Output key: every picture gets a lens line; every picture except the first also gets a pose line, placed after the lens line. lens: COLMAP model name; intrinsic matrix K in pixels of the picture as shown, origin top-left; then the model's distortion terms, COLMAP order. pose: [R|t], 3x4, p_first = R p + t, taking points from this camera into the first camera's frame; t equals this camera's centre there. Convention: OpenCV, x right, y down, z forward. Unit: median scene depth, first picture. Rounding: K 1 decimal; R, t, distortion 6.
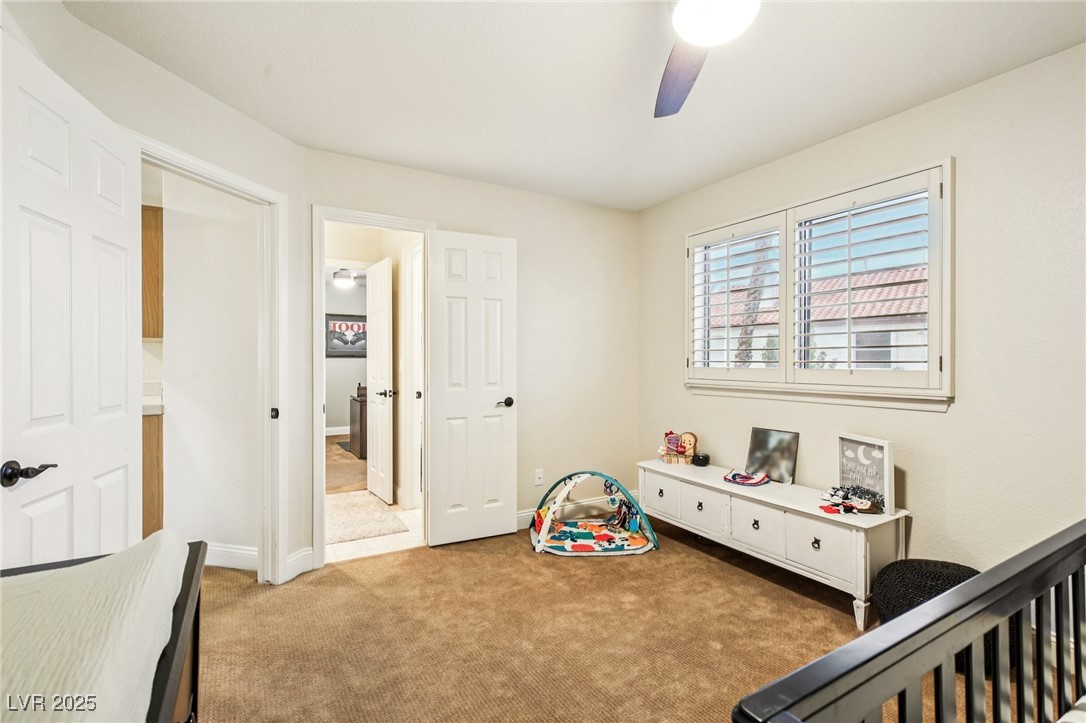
lens RADIAL K [[506.5, 0, 543.2], [0, 506.5, 362.6], [0, 0, 1]] dist [0.030600, -0.000254]
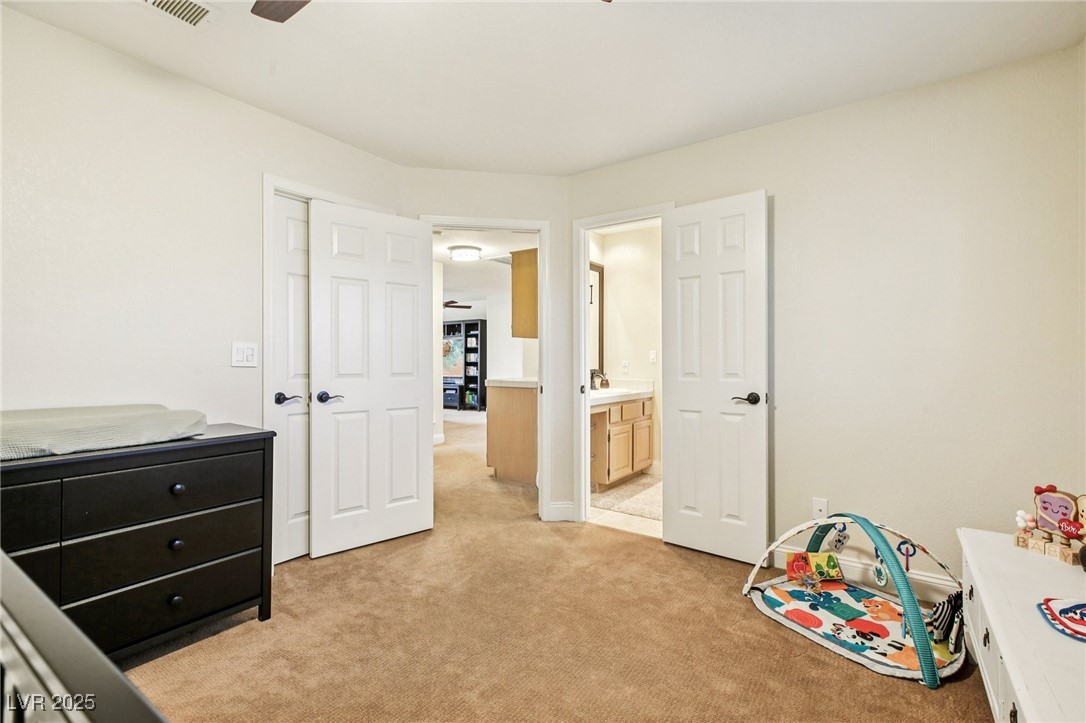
lens RADIAL K [[506.5, 0, 538.4], [0, 506.5, 360.8], [0, 0, 1]] dist [0.030600, -0.000254]
pose [[0.406116, 0.002853, -0.913817, 0.568859], [-0.001568, 0.999996, 0.002425, 0.018901], [0.913820, 0.000448, 0.406118, 0.401420]]
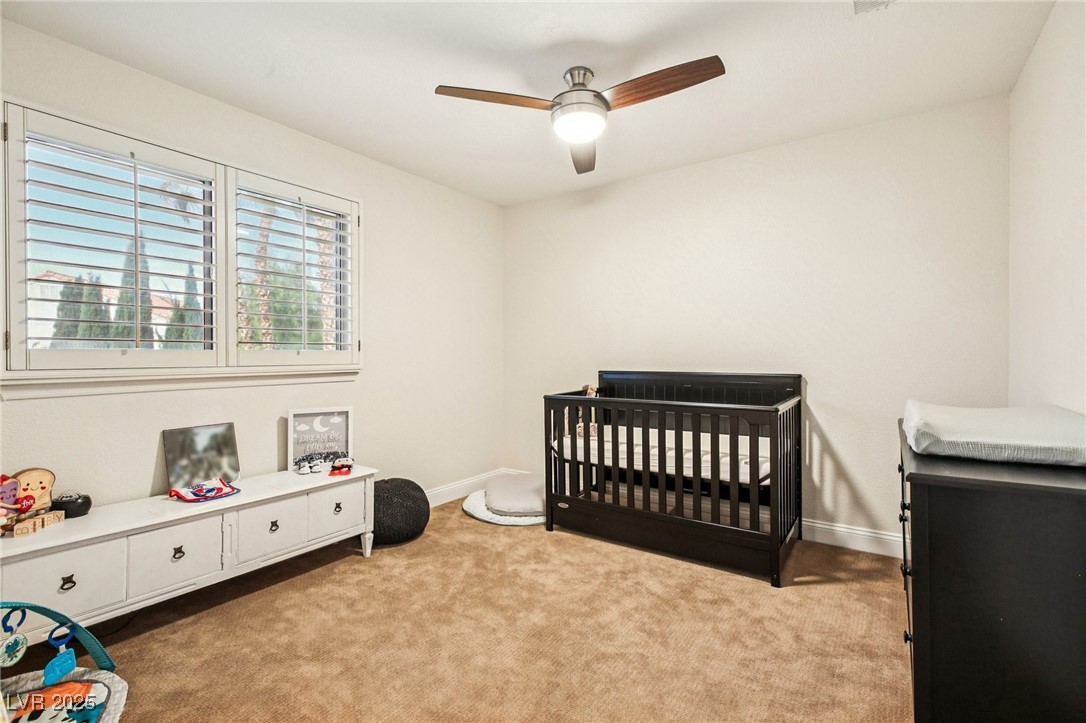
lens RADIAL K [[506.5, 0, 550.1], [0, 506.5, 350.9], [0, 0, 1]] dist [0.030600, -0.000254]
pose [[-0.425806, -0.011574, 0.904741, -0.511661], [-0.012708, 0.999896, 0.006810, -0.000116], [-0.904725, -0.008598, -0.425908, 0.825587]]
